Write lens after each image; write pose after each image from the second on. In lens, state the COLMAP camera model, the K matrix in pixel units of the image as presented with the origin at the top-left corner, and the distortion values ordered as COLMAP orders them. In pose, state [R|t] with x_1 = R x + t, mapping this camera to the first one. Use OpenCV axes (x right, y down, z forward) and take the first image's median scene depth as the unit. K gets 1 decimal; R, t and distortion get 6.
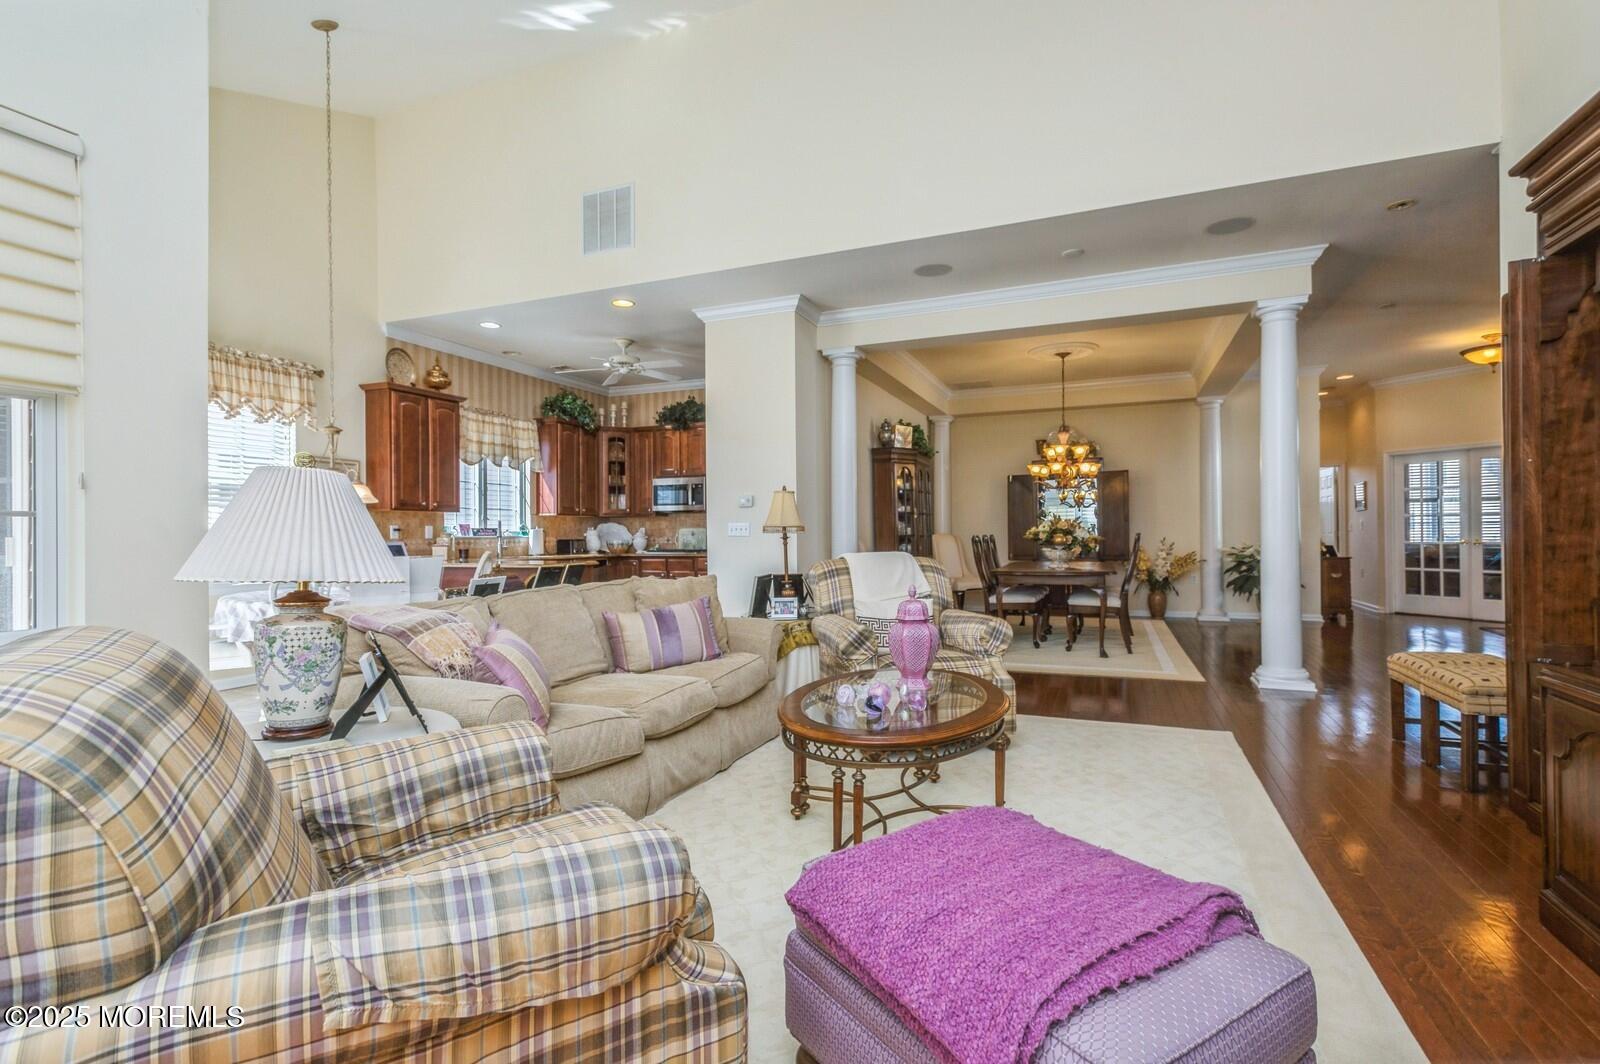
lens RADIAL K [[755.4, 0, 797.9], [0, 755.4, 536.8], [0, 0, 1]] dist [0.009734, 0.000065]
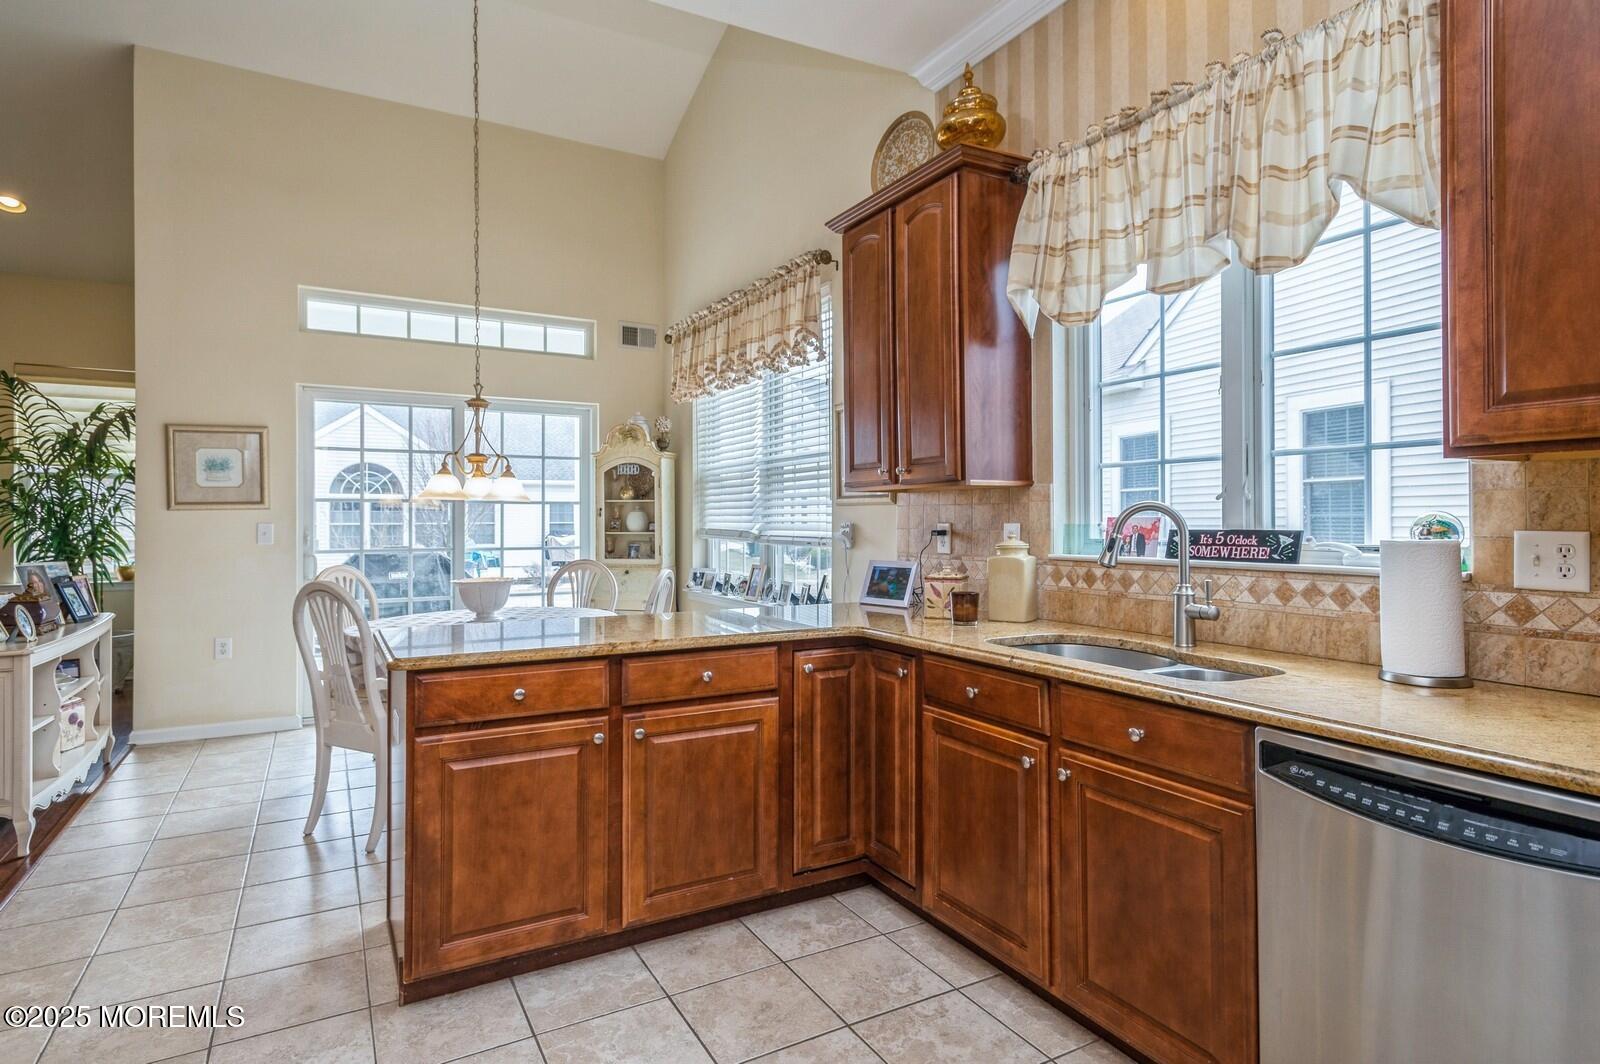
lens RADIAL K [[860.8, 0, 793.8], [0, 860.8, 521.4], [0, 0, 1]] dist [0.016530, 0.000548]
pose [[-0.617746, 0.013663, -0.786259, -0.075873], [0.009762, 0.999905, 0.009706, -0.017718], [0.786317, -0.001680, -0.617821, 0.995465]]
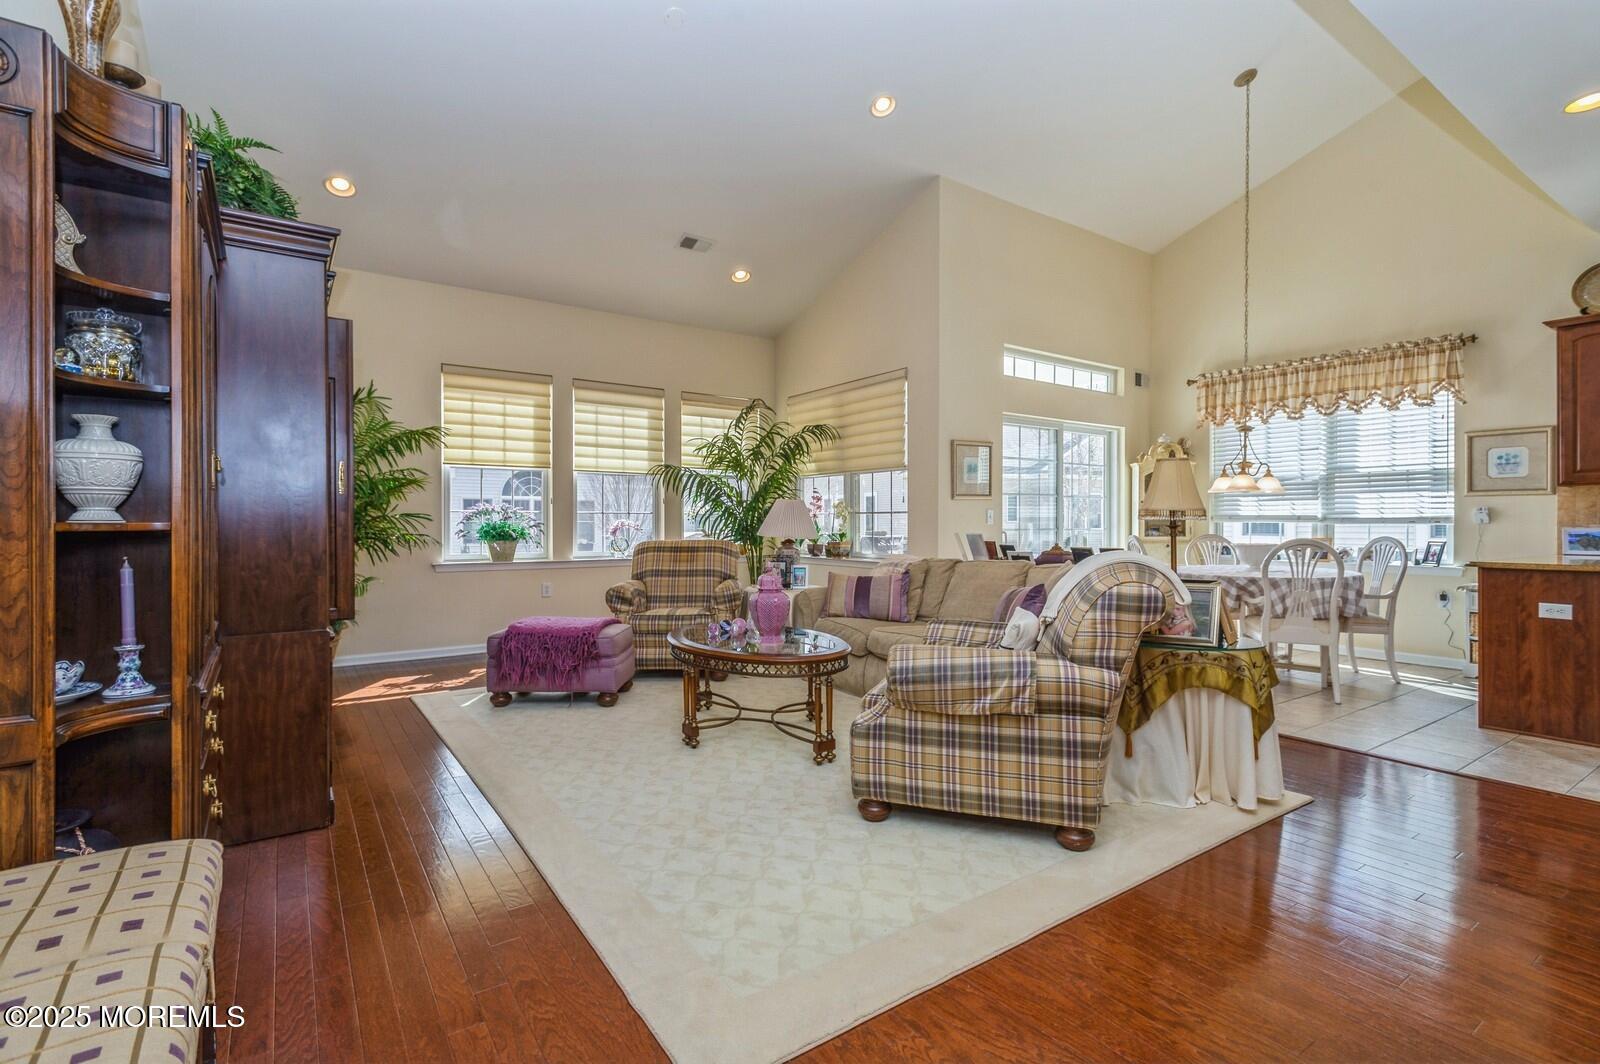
lens RADIAL K [[739.8, 0, 792.9], [0, 739.8, 528.1], [0, 0, 1]] dist [0.012045, -0.002540]
pose [[-0.544198, 0.016794, -0.838789, 0.393567], [0.008724, 0.999859, 0.014359, -0.008290], [0.838912, 0.000497, -0.544267, 0.584484]]
